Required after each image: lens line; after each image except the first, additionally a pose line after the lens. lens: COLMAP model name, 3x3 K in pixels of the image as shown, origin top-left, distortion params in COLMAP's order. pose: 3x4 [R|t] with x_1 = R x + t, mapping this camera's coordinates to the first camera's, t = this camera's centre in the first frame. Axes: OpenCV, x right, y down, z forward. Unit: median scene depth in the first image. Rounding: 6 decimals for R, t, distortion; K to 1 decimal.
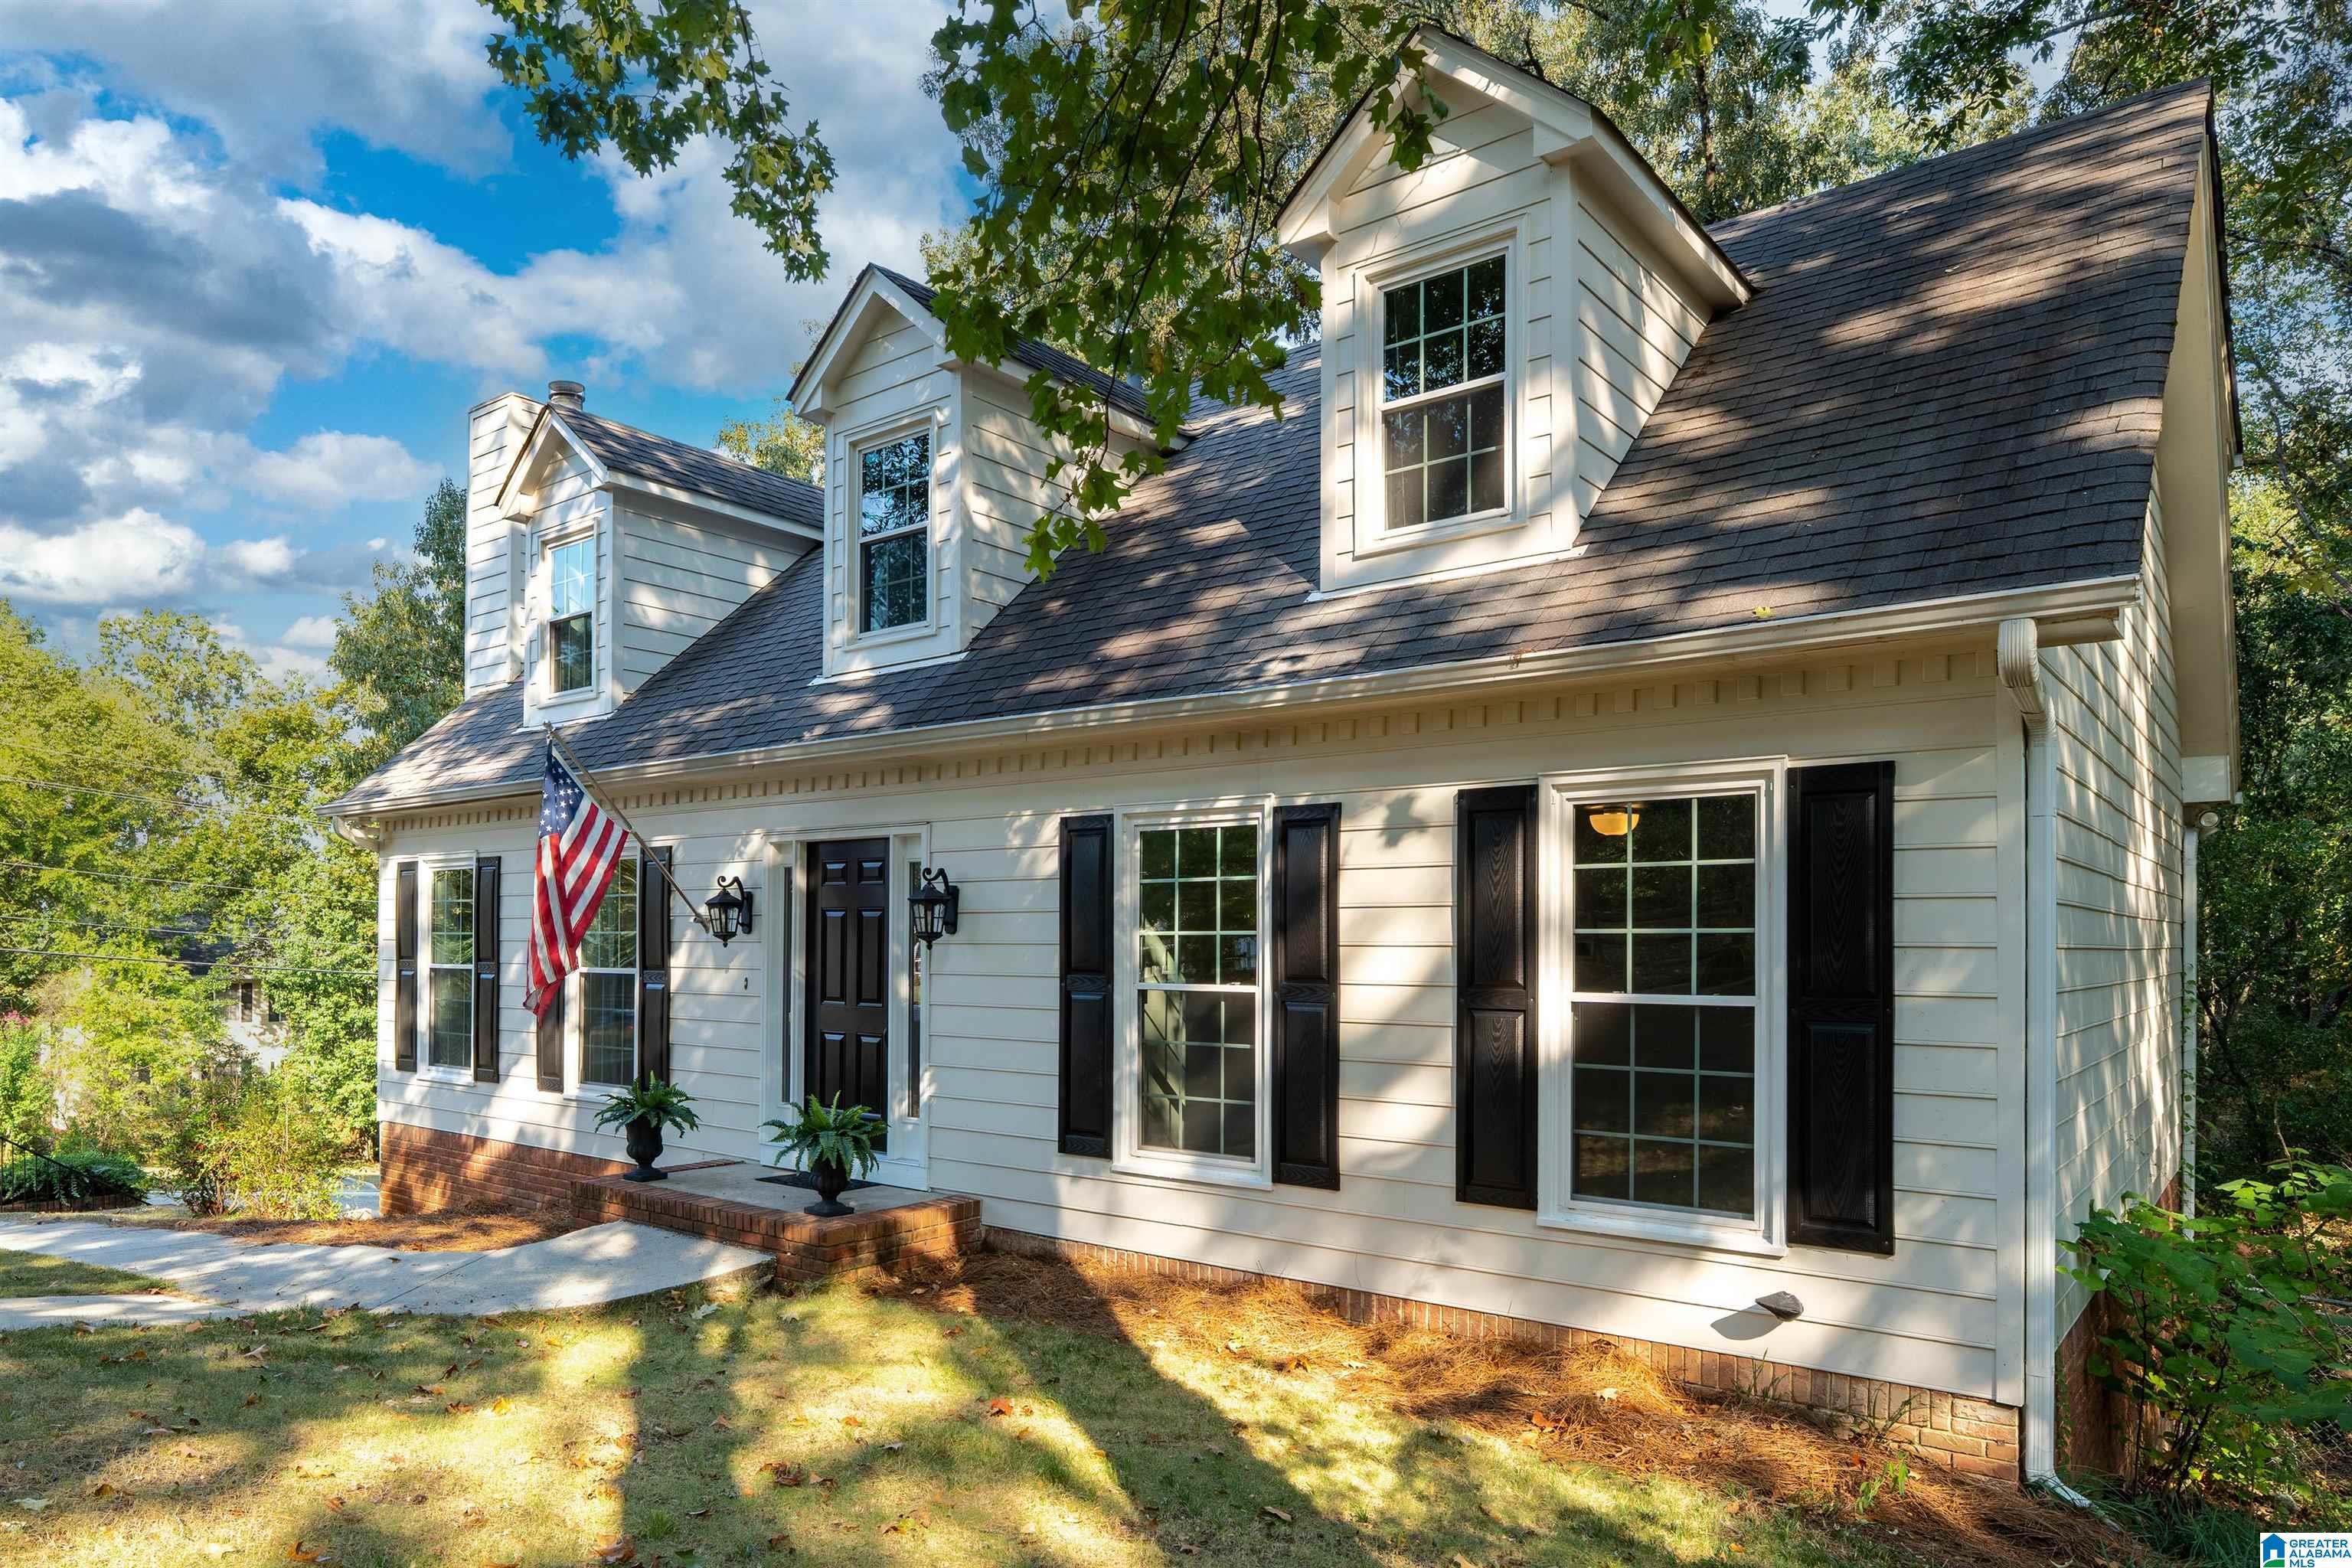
lens RADIAL K [[1451.7, 0, 1175.6], [0, 1451.7, 930.7], [0, 0, 1]] dist [-0.000109, -0.000361]
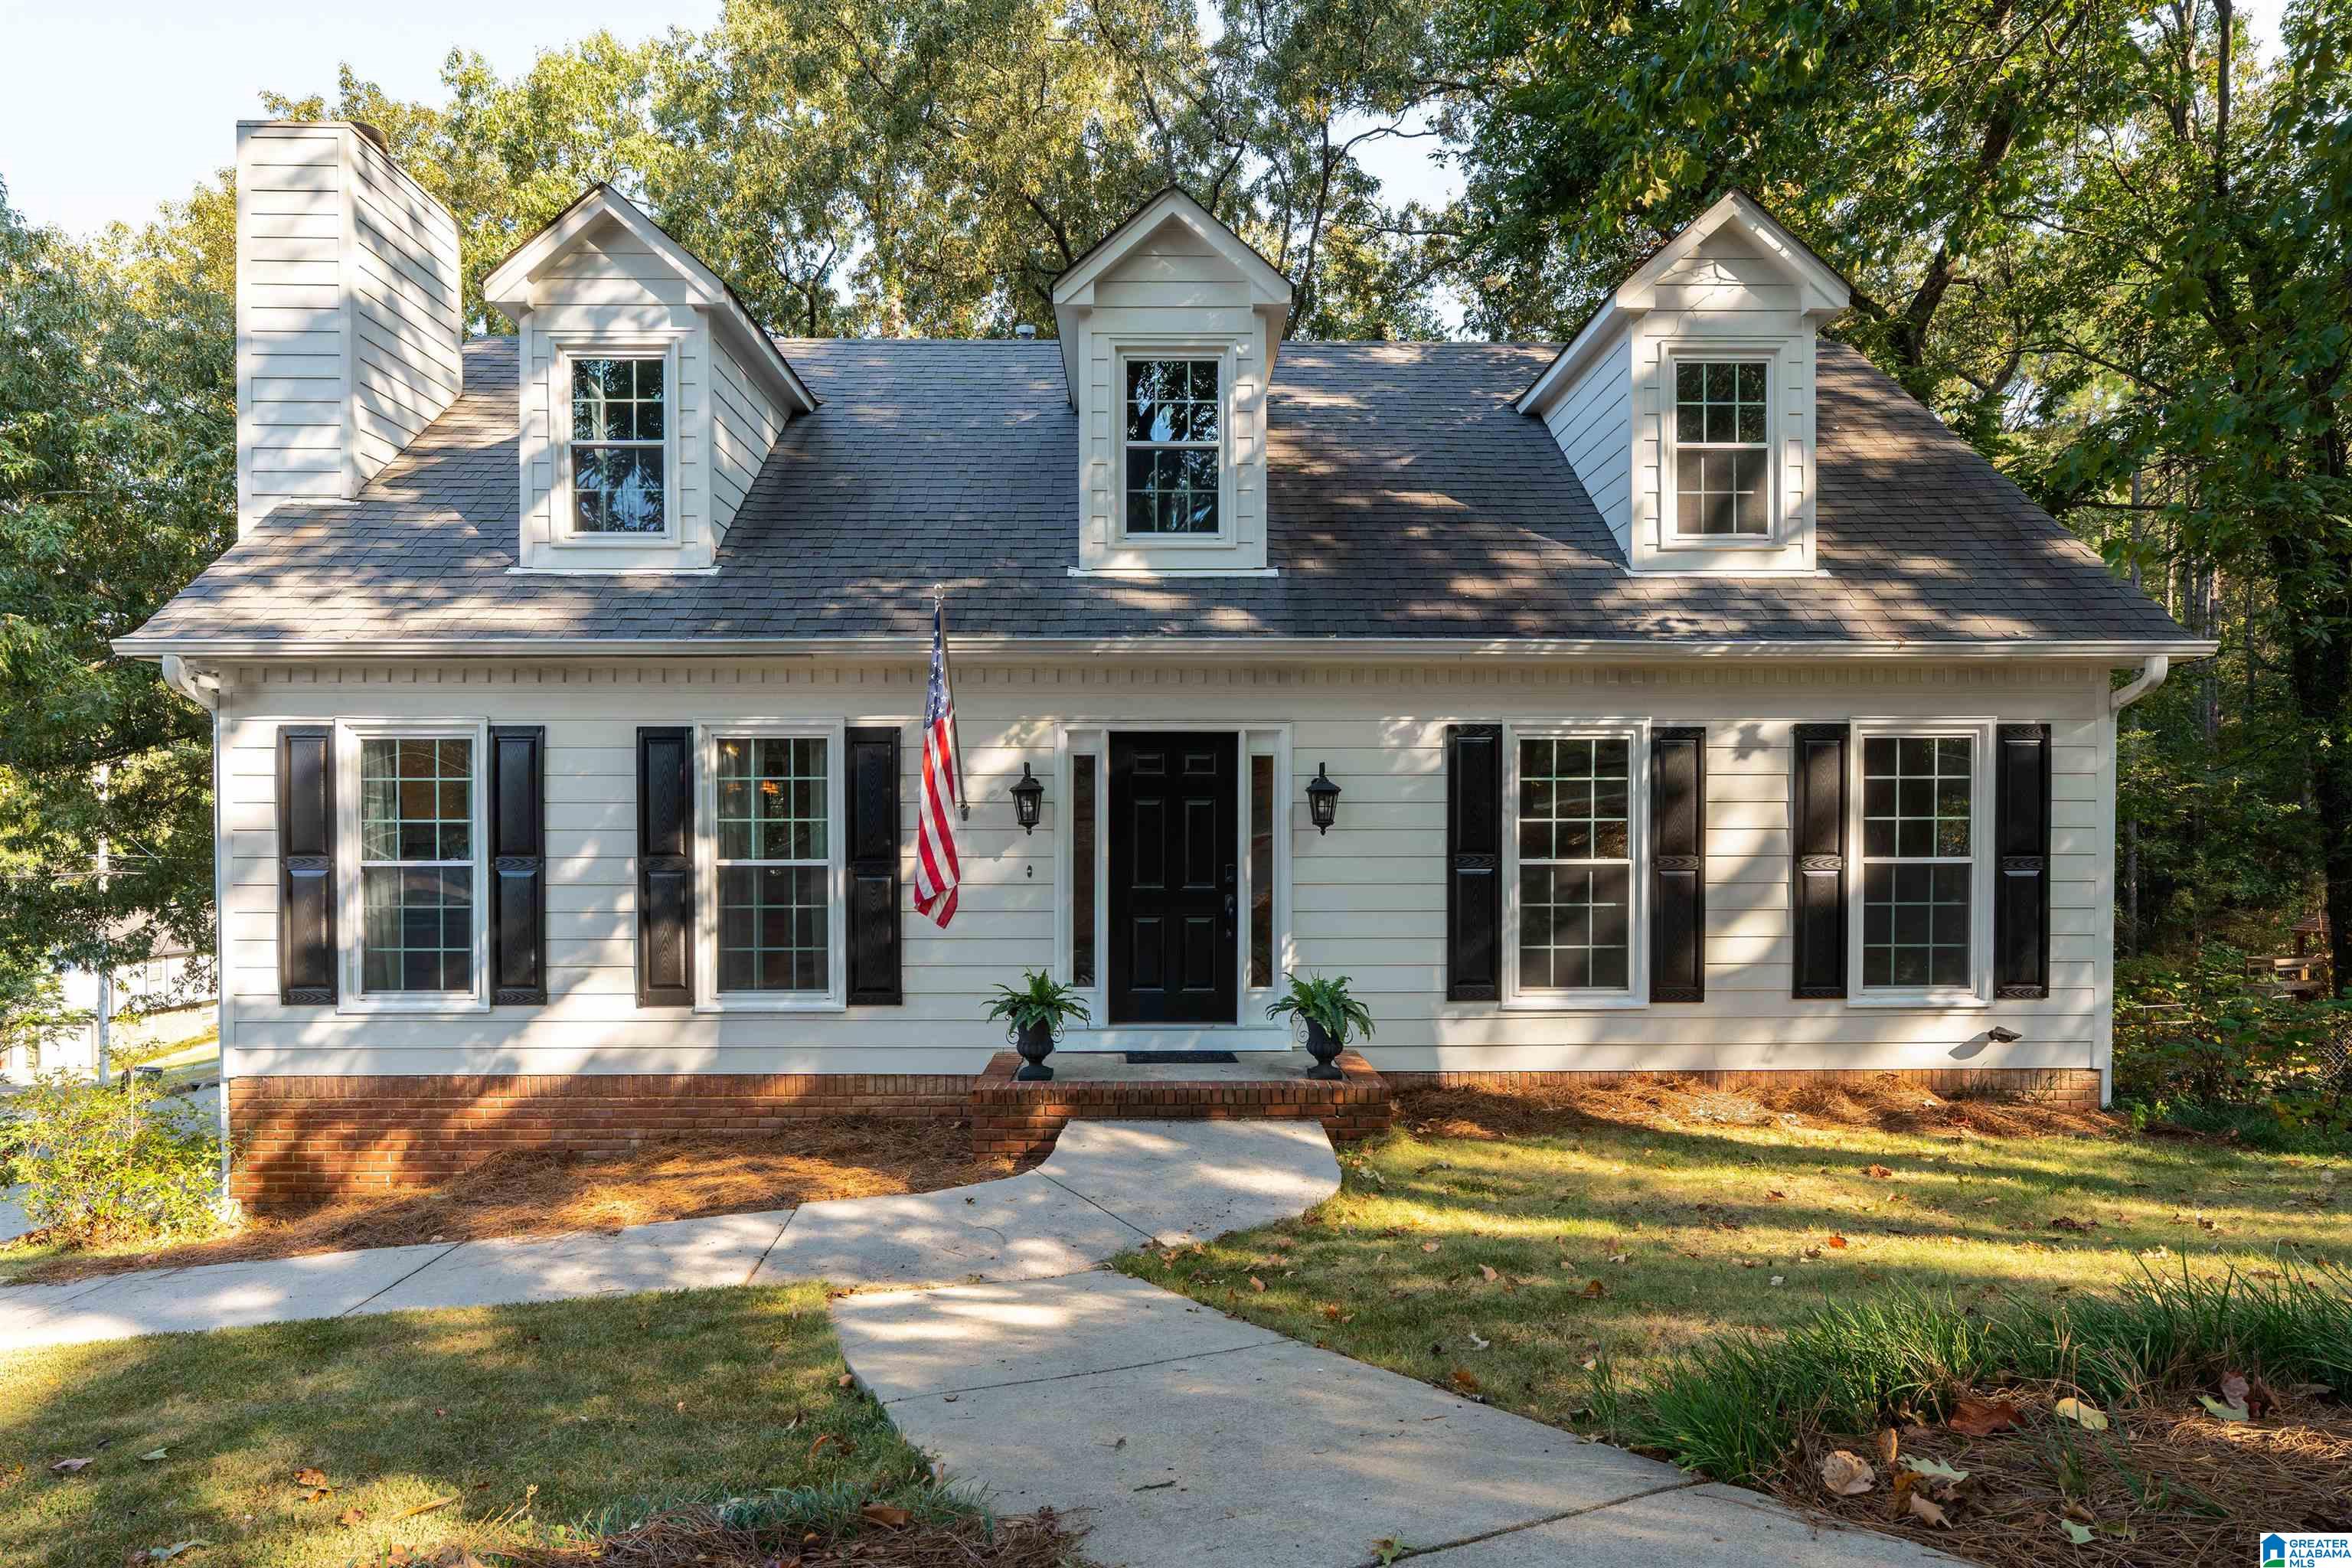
lens RADIAL K [[1190.4, 0, 1173.7], [0, 1190.4, 837.9], [0, 0, 1]] dist [-0.000263, 0.000264]
pose [[0.773402, -0.012922, 0.633784, -0.952206], [-0.000586, 0.999777, 0.021099, -0.004586], [-0.633916, -0.016690, 0.773222, 0.403859]]
